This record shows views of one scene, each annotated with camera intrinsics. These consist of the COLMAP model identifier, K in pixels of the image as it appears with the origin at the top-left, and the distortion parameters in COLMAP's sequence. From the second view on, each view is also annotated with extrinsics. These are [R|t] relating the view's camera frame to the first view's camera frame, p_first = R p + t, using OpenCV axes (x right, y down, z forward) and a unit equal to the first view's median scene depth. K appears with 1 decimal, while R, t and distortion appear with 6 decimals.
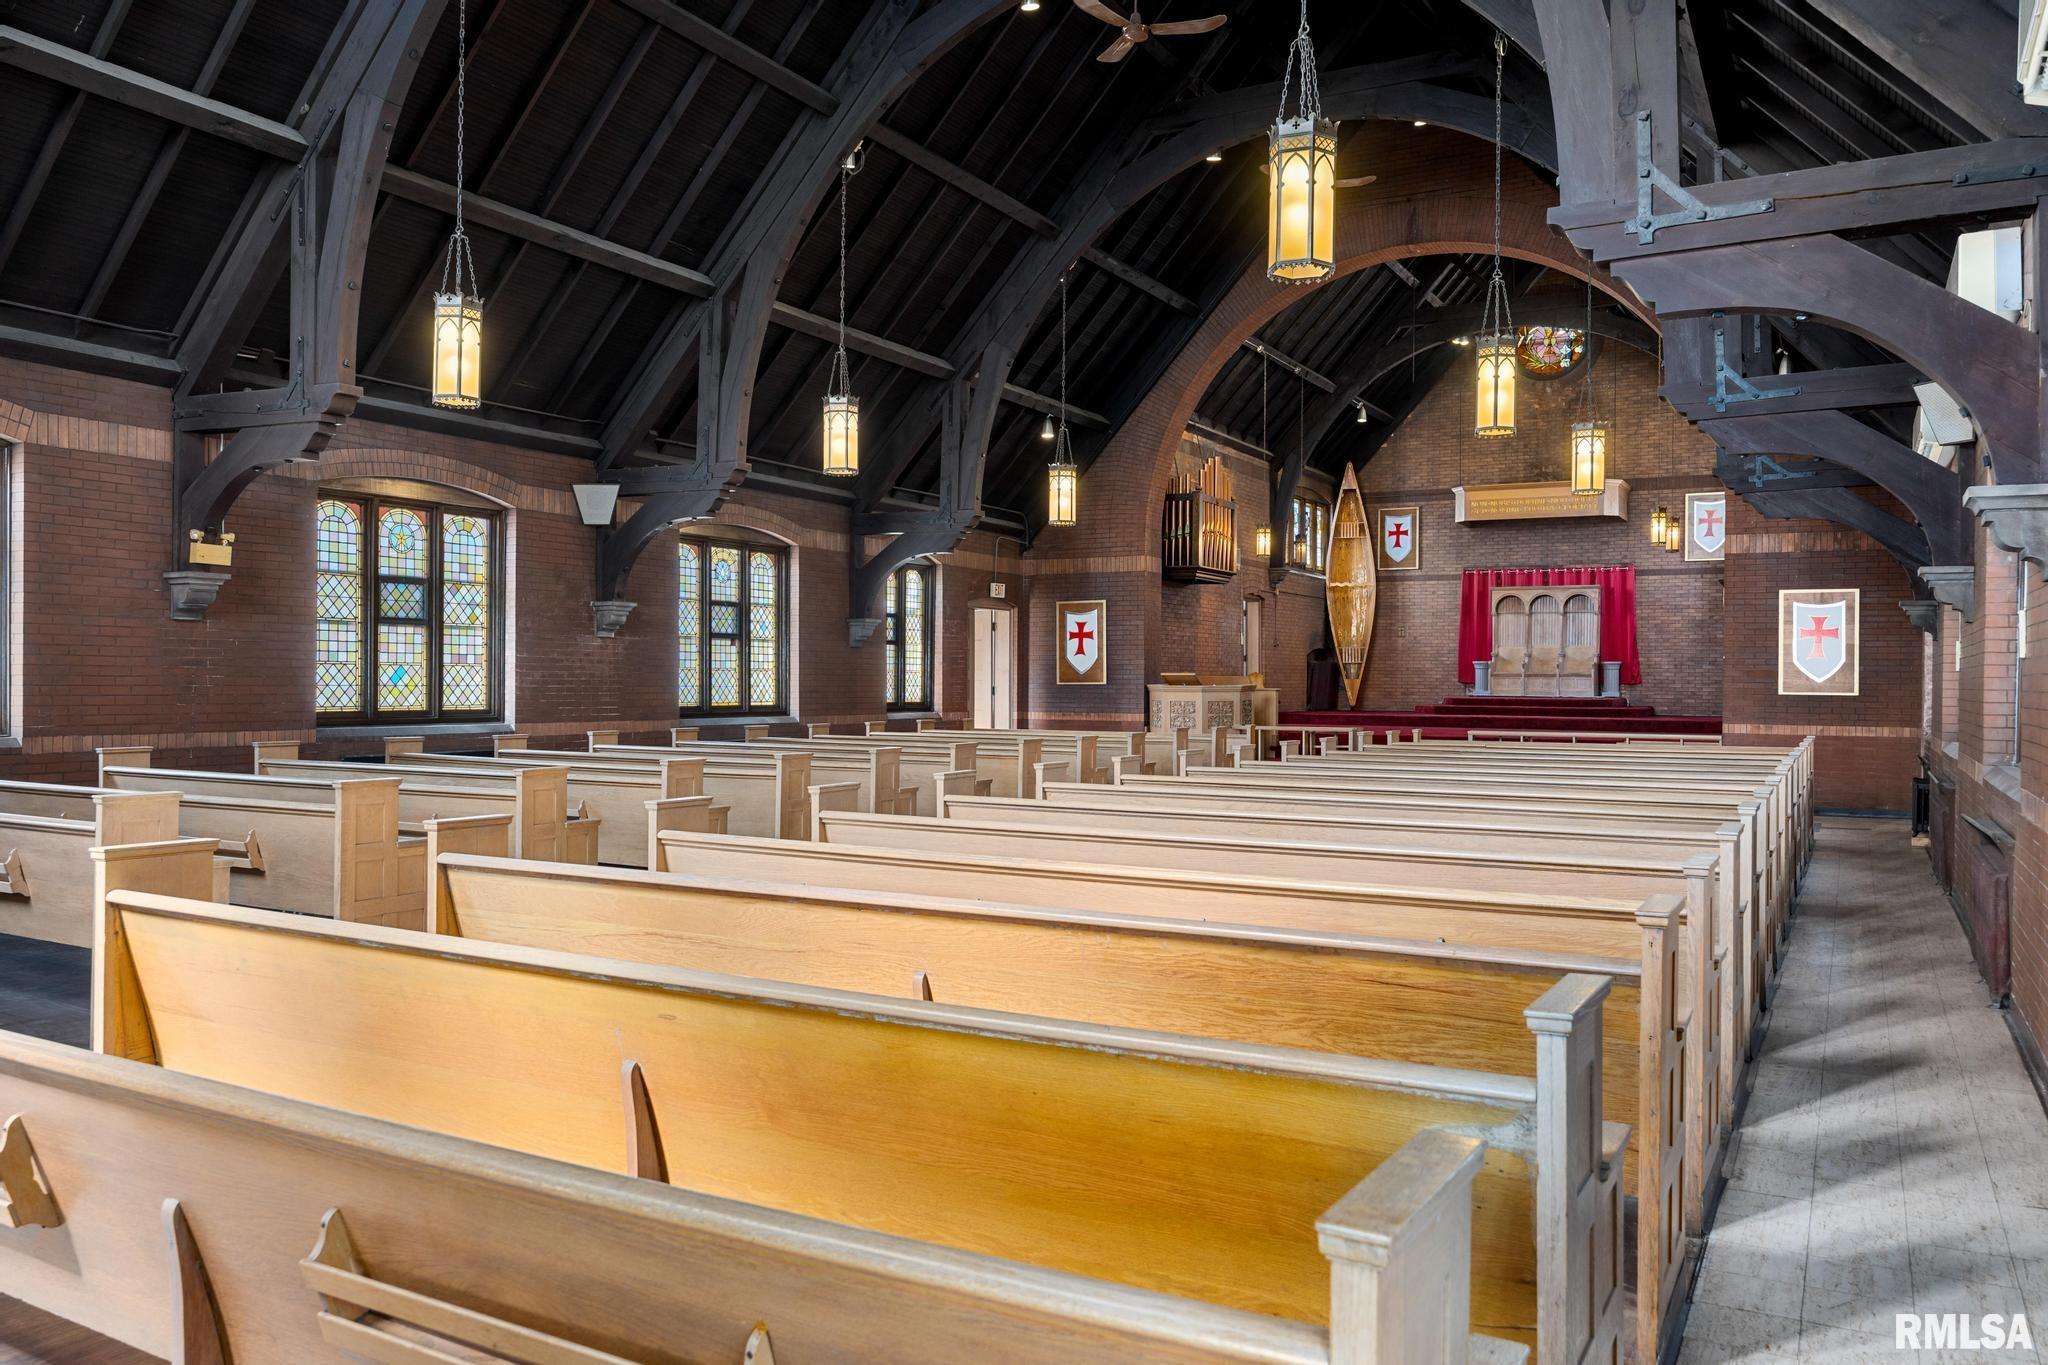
lens RADIAL K [[1497.0, 0, 1027.8], [0, 1497.0, 672.8], [0, 0, 1]] dist [-0.016206, 0.002372]
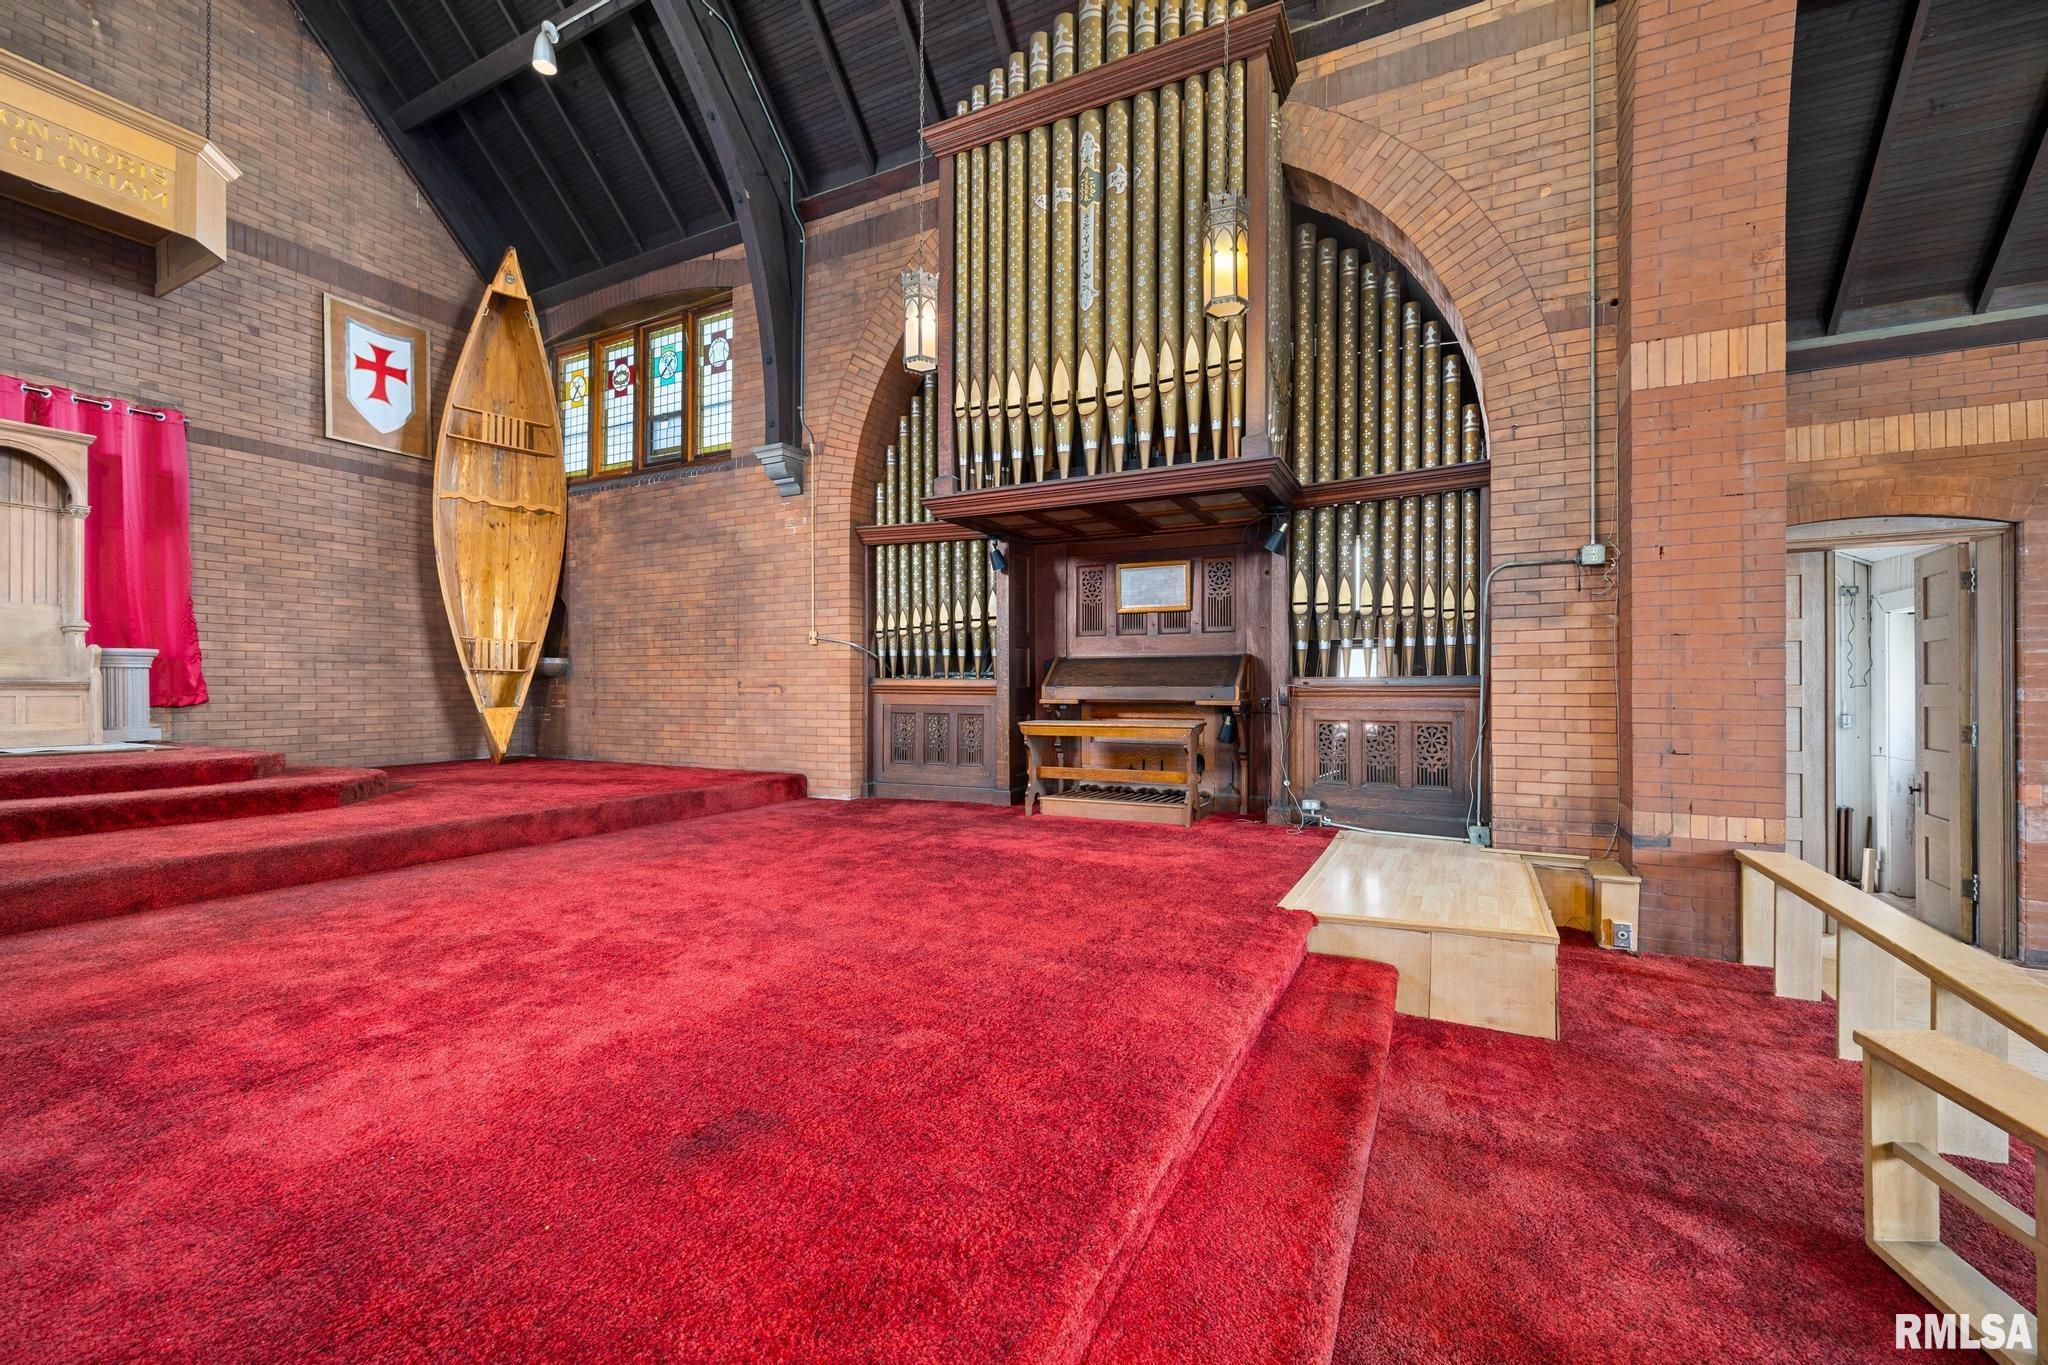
lens RADIAL K [[822.8, 0, 1038.7], [0, 822.8, 690.6], [0, 0, 1]] dist [-0.003375, 0.000176]
pose [[-0.039597, -0.012600, 0.999136, 0.173007], [-0.005094, 0.999910, 0.012408, -0.000585], [-0.999203, -0.004598, -0.039658, 0.774182]]
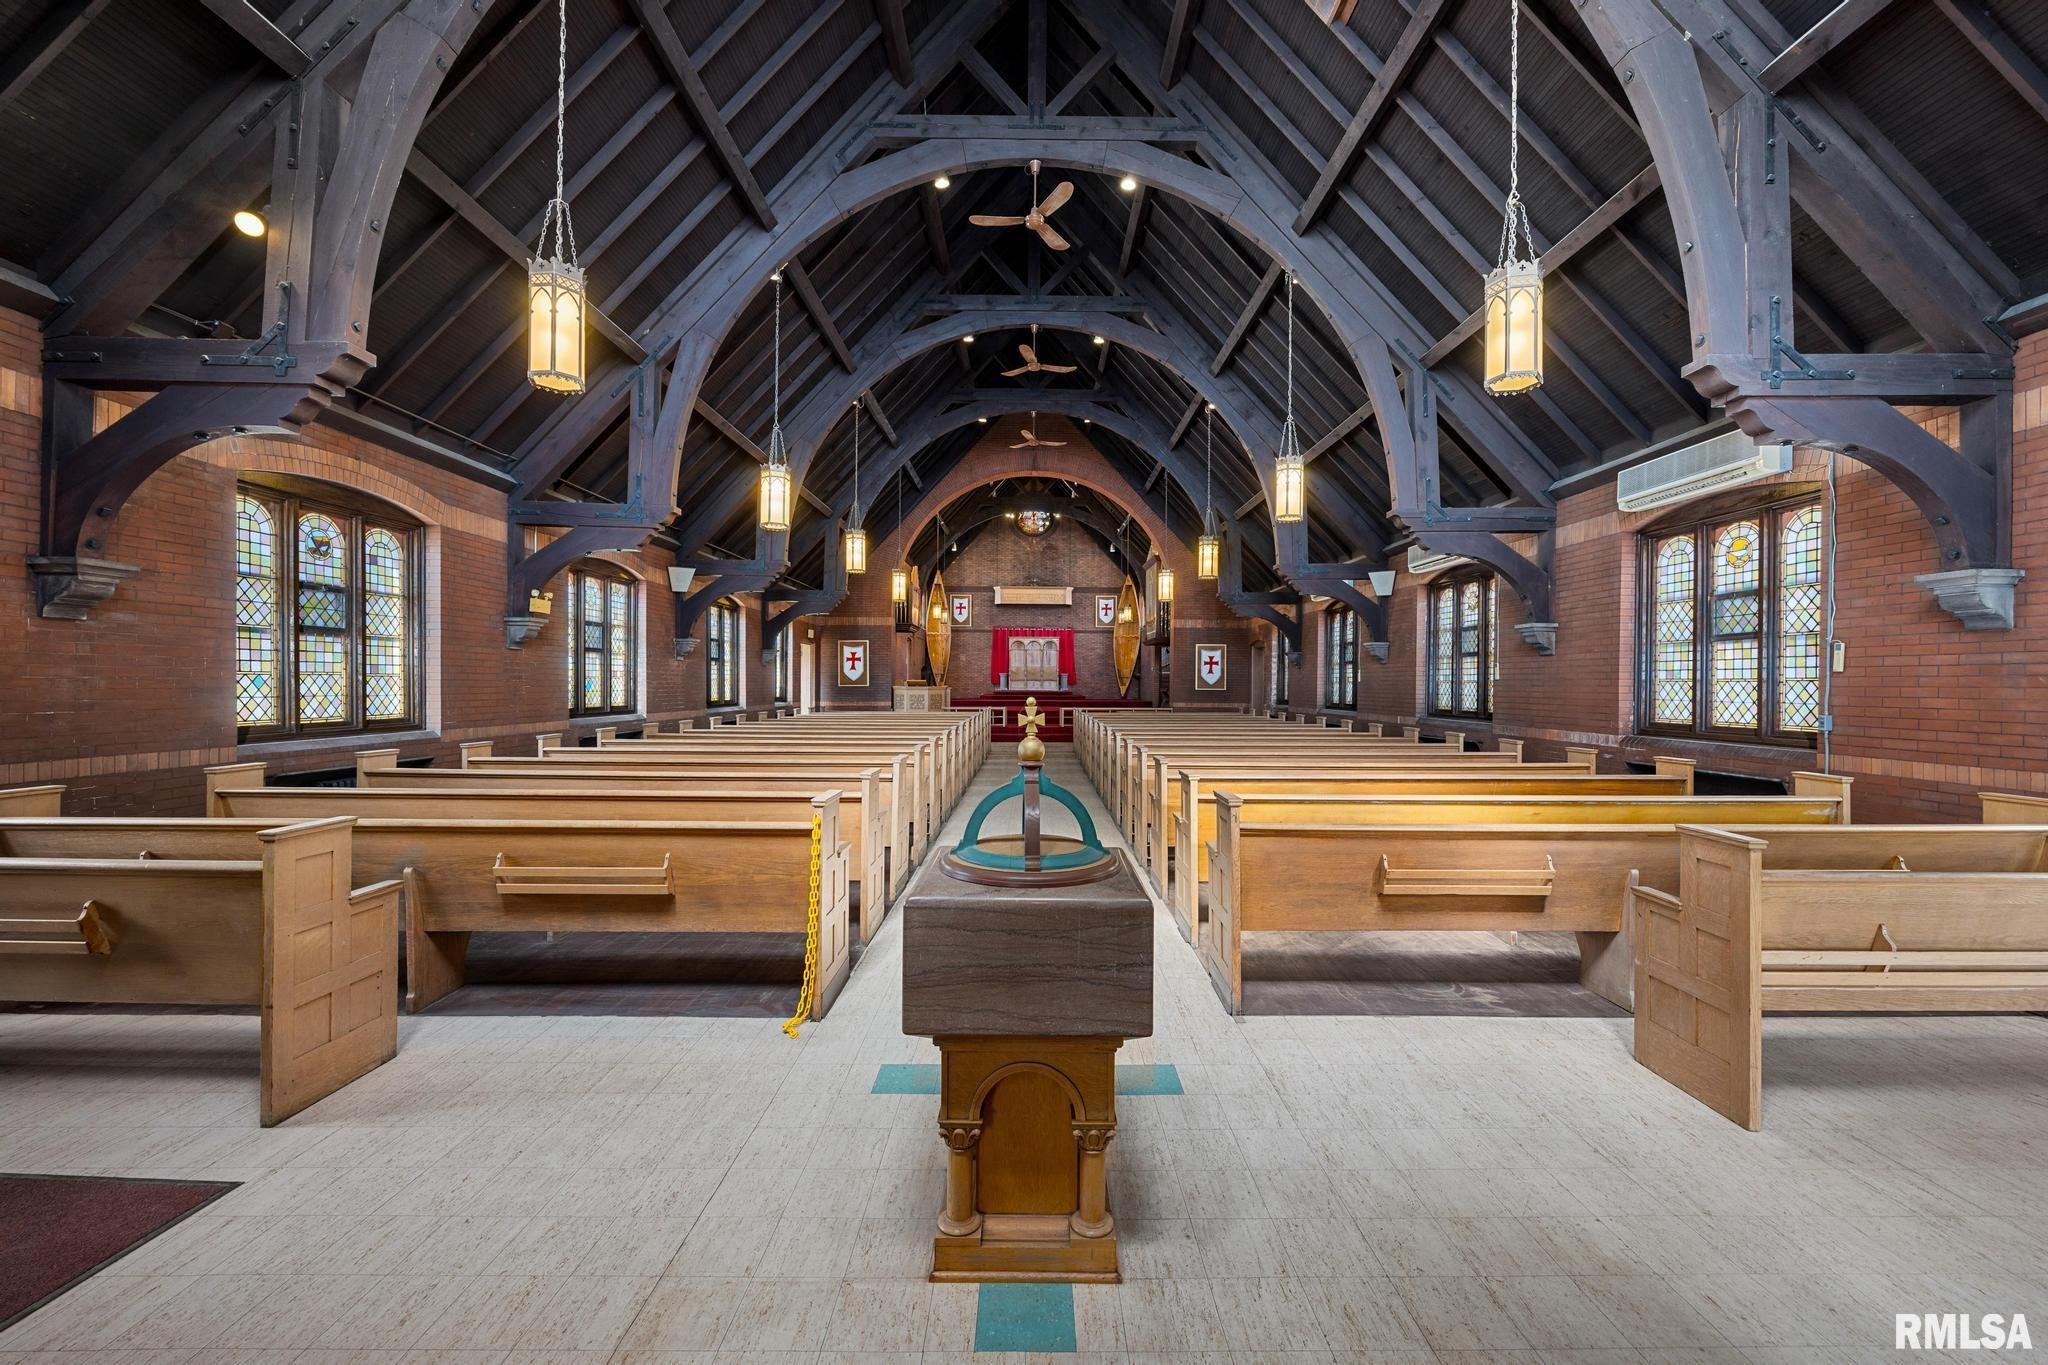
lens RADIAL K [[822.8, 0, 1036.4], [0, 822.8, 682.6], [0, 0, 1]] dist [-0.003375, 0.000176]
pose [[0.871900, -0.002703, 0.489677, -0.209828], [-0.001080, 0.999972, 0.007442, -0.003479], [-0.489684, -0.007018, 0.871872, 0.009044]]
